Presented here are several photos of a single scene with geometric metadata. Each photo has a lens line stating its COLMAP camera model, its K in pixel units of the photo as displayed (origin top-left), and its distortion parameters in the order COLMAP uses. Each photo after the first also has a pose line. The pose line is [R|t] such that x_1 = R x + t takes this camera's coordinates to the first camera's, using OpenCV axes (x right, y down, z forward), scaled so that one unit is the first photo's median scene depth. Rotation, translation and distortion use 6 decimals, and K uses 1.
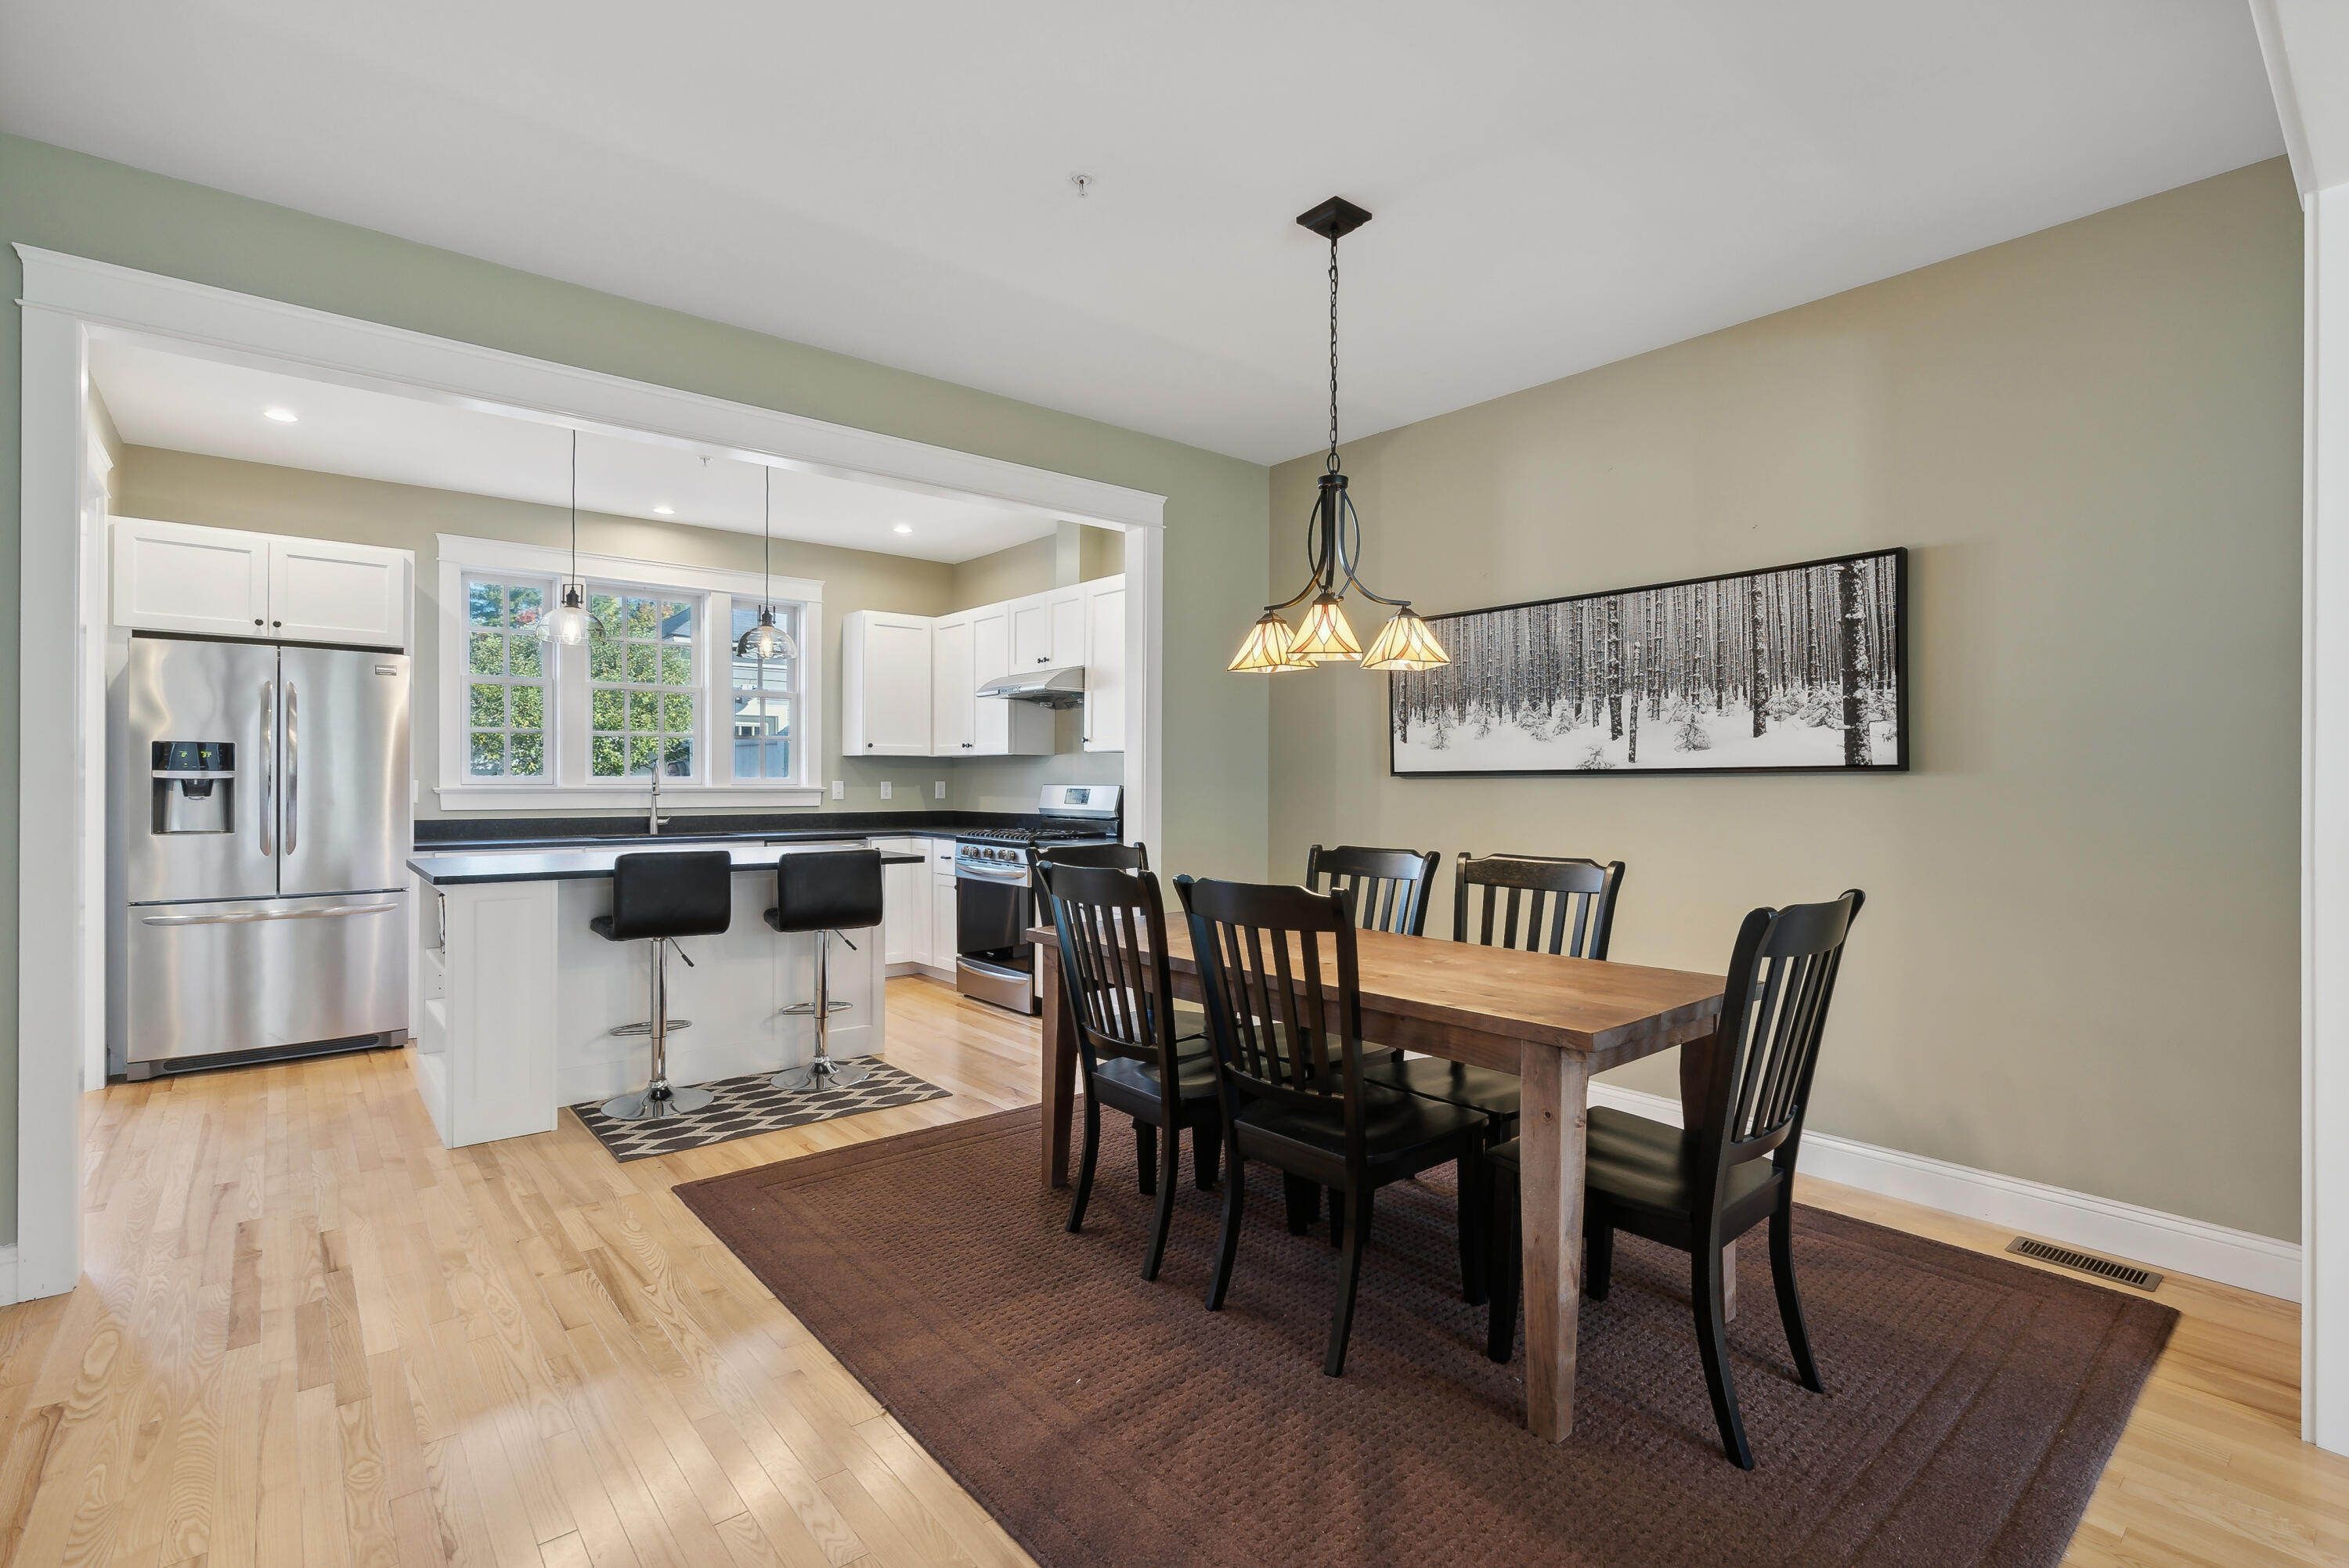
lens RADIAL K [[1075.0, 0, 1178.8], [0, 1075.0, 788.0], [0, 0, 1]] dist [-0.013447, 0.003710]
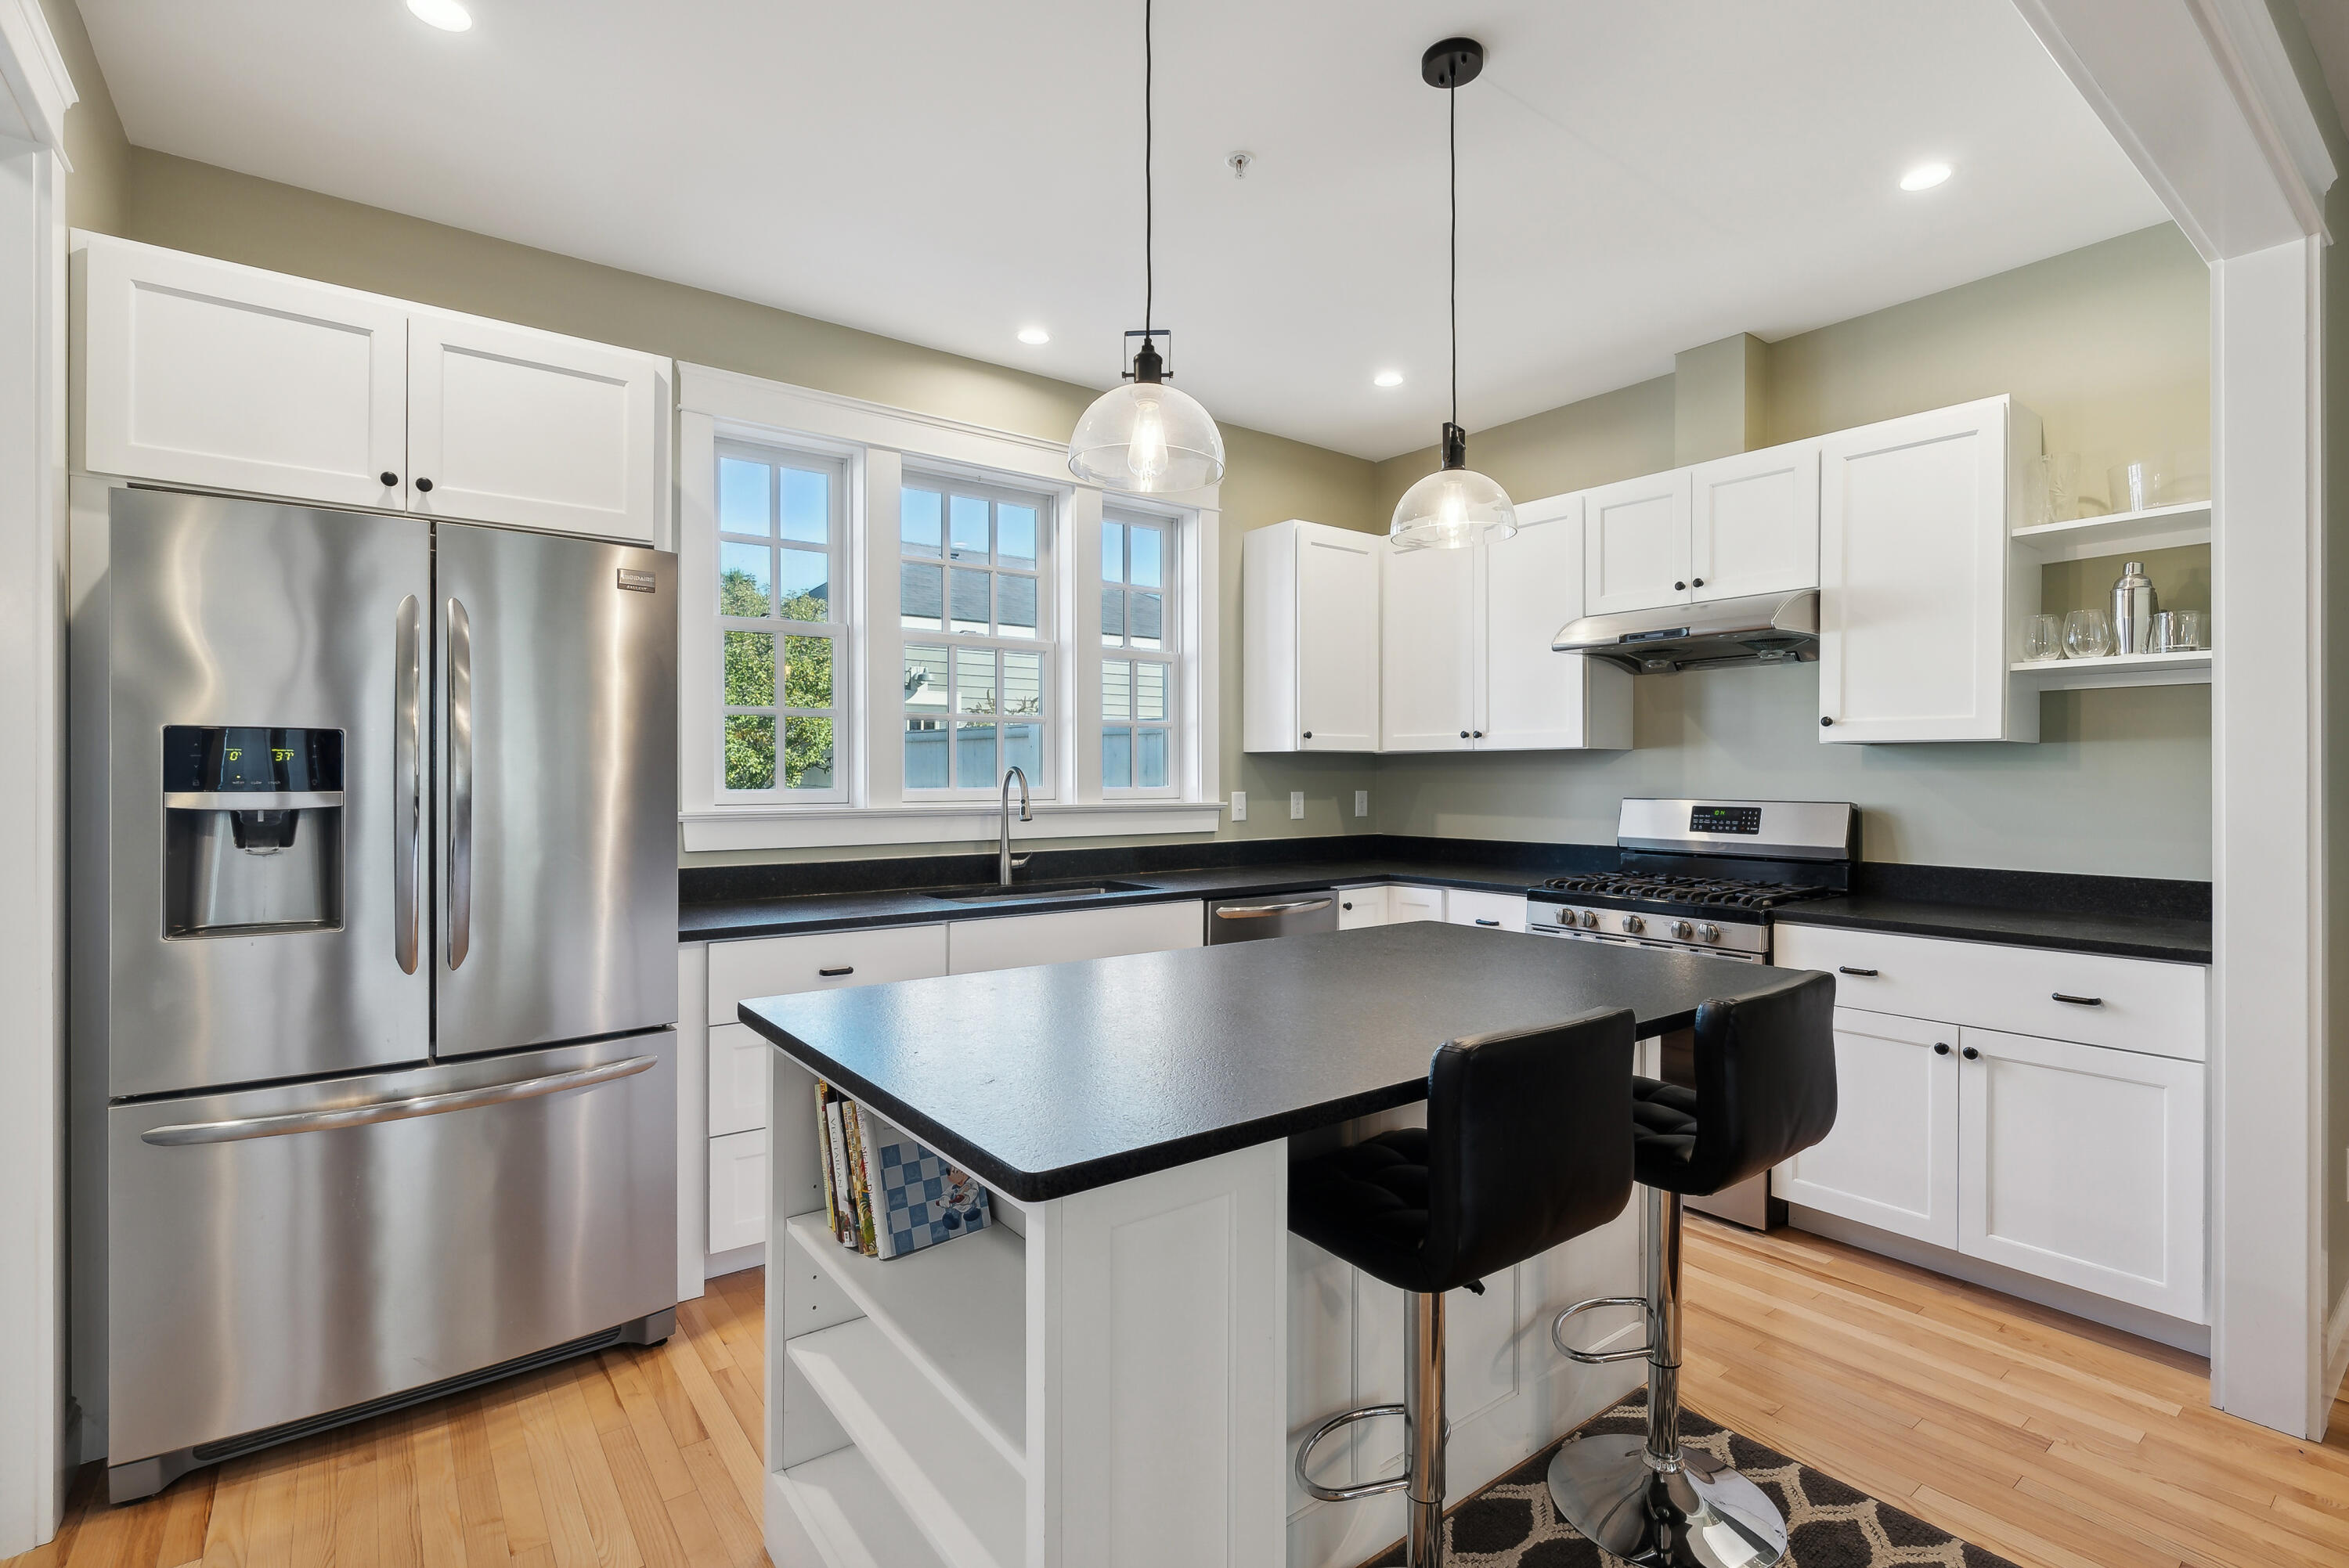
lens RADIAL K [[1075.0, 0, 1170.9], [0, 1075.0, 781.7], [0, 0, 1]] dist [-0.013447, 0.003710]
pose [[0.998552, -0.002956, -0.053705, -0.480742], [0.002896, 0.999995, -0.001200, -0.017416], [0.053709, 0.001043, 0.998556, 0.533318]]
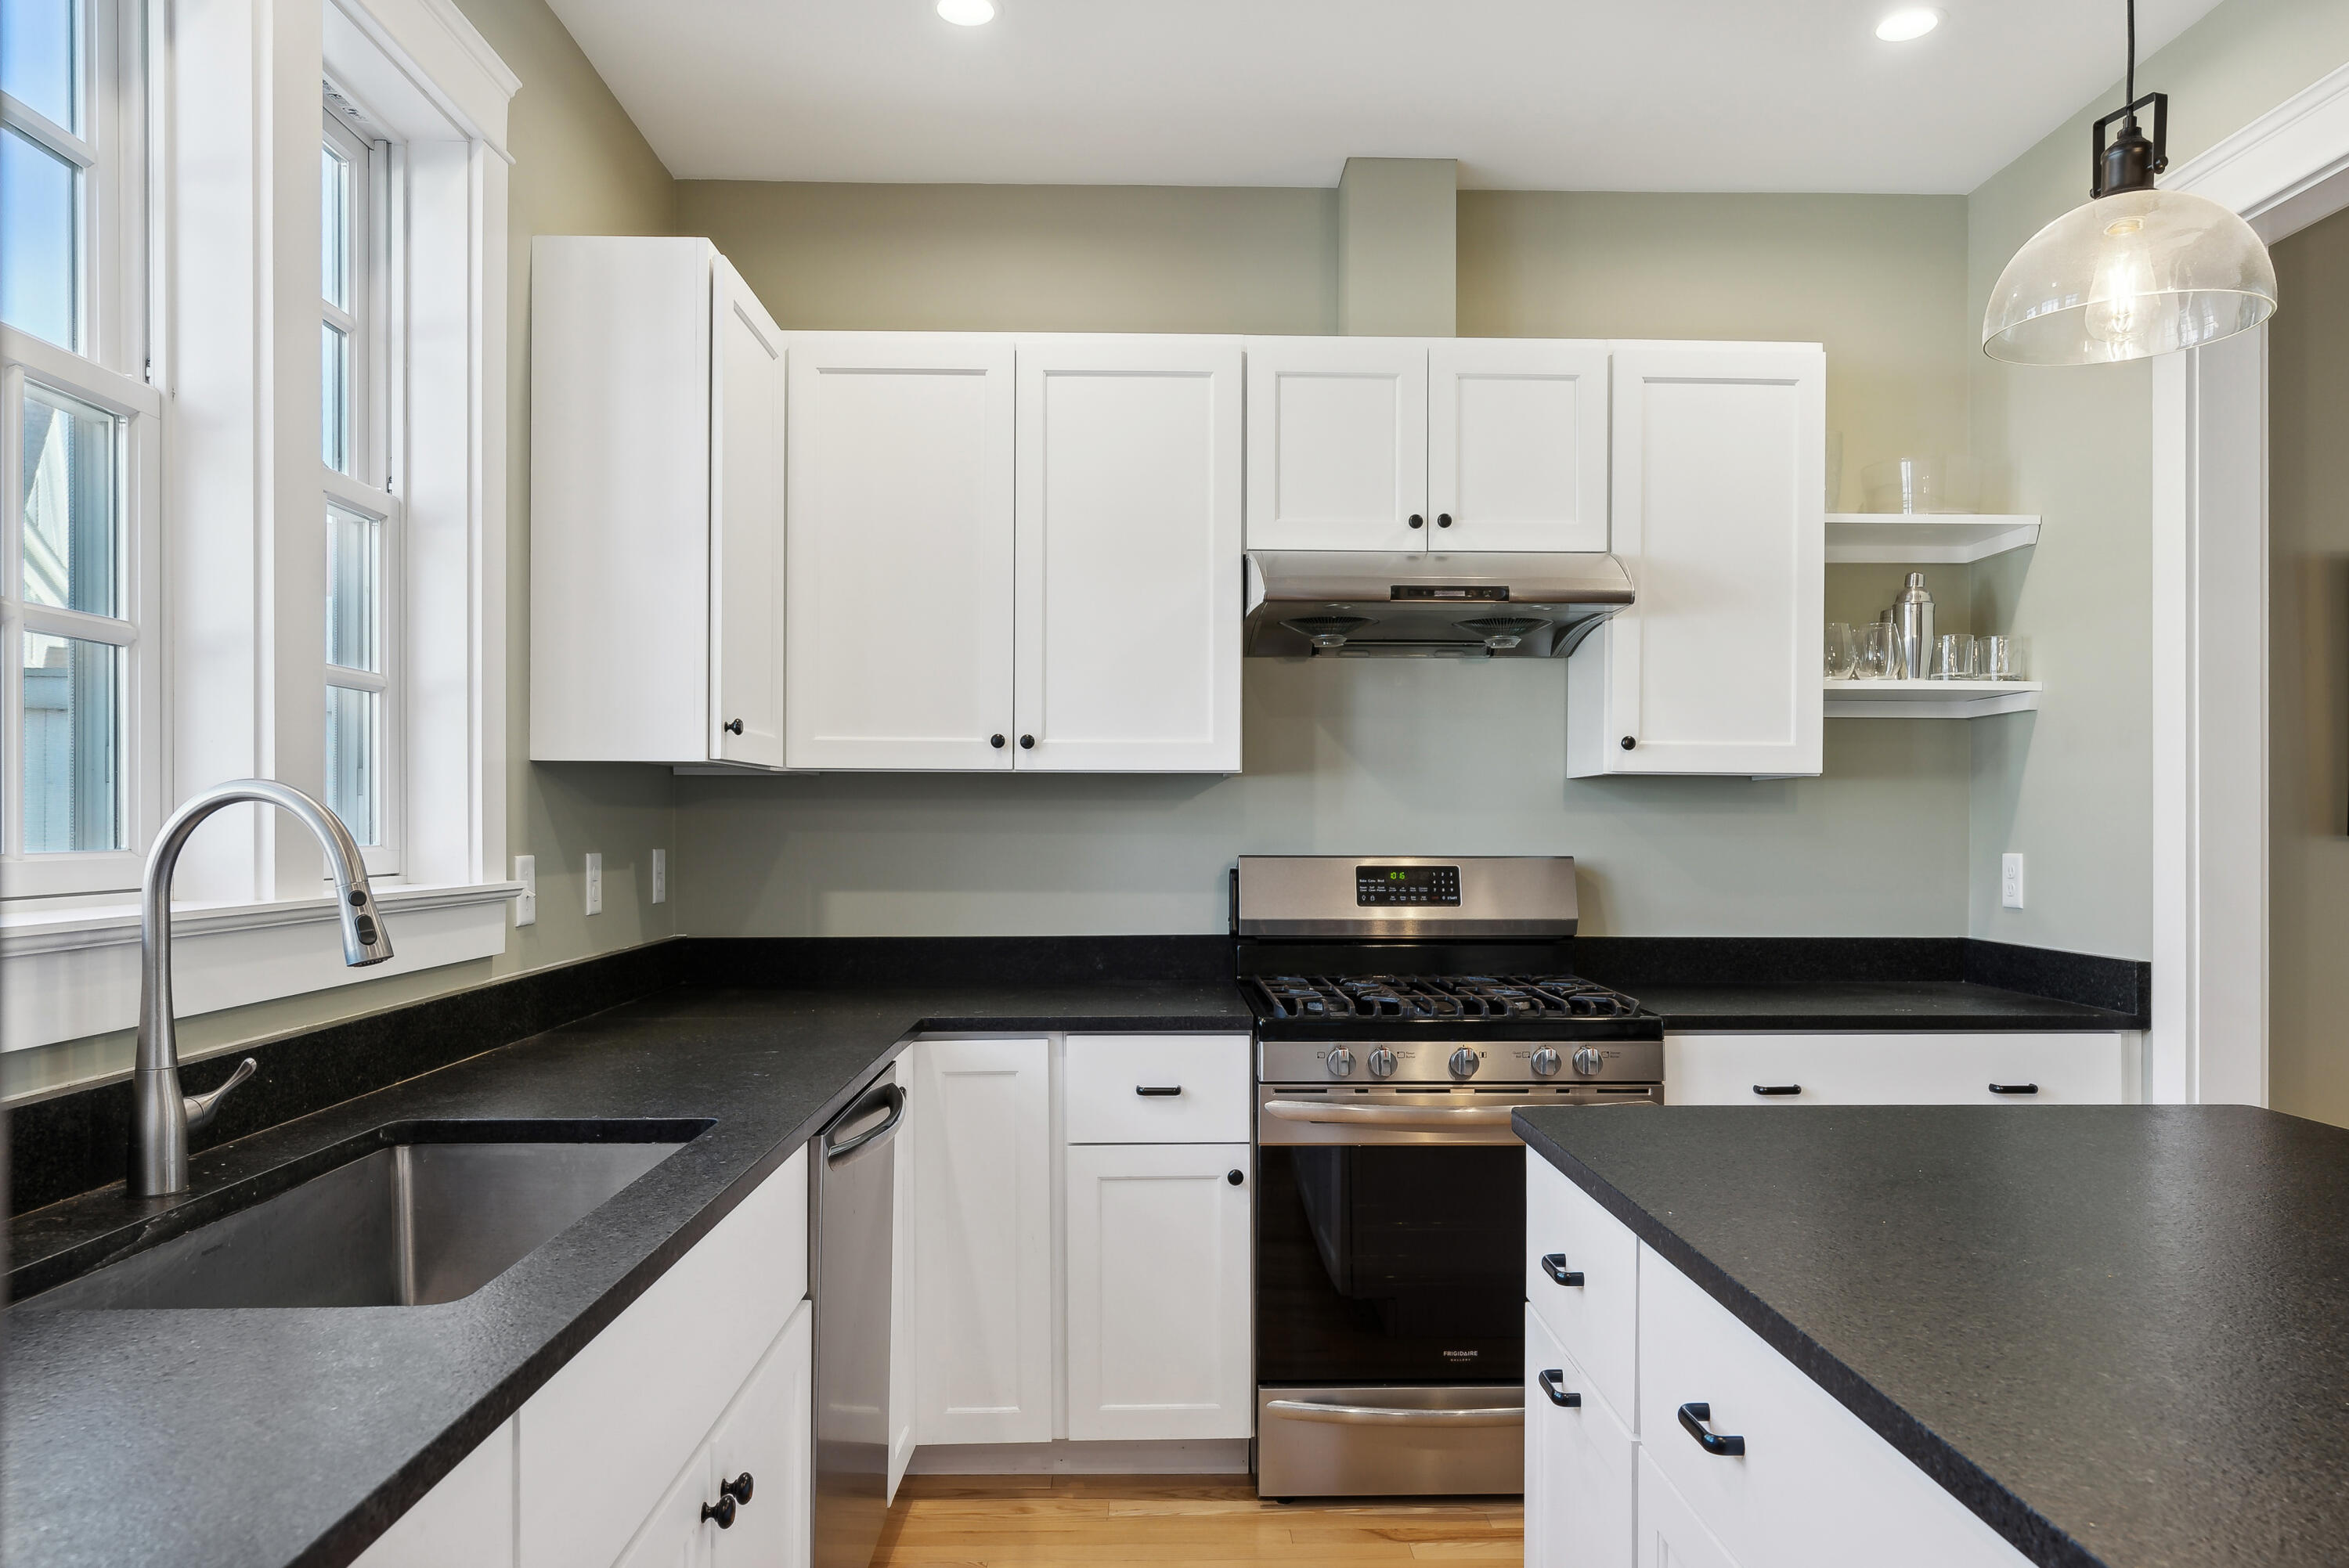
lens RADIAL K [[1606.9, 0, 1213.7], [0, 1606.9, 798.5], [0, 0, 1]] dist [0.022117, 0.000836]
pose [[0.613012, 0.011079, 0.789996, -0.781613], [0.005609, 0.999815, -0.018373, -0.017895], [-0.790053, 0.015694, 0.612837, 0.928007]]
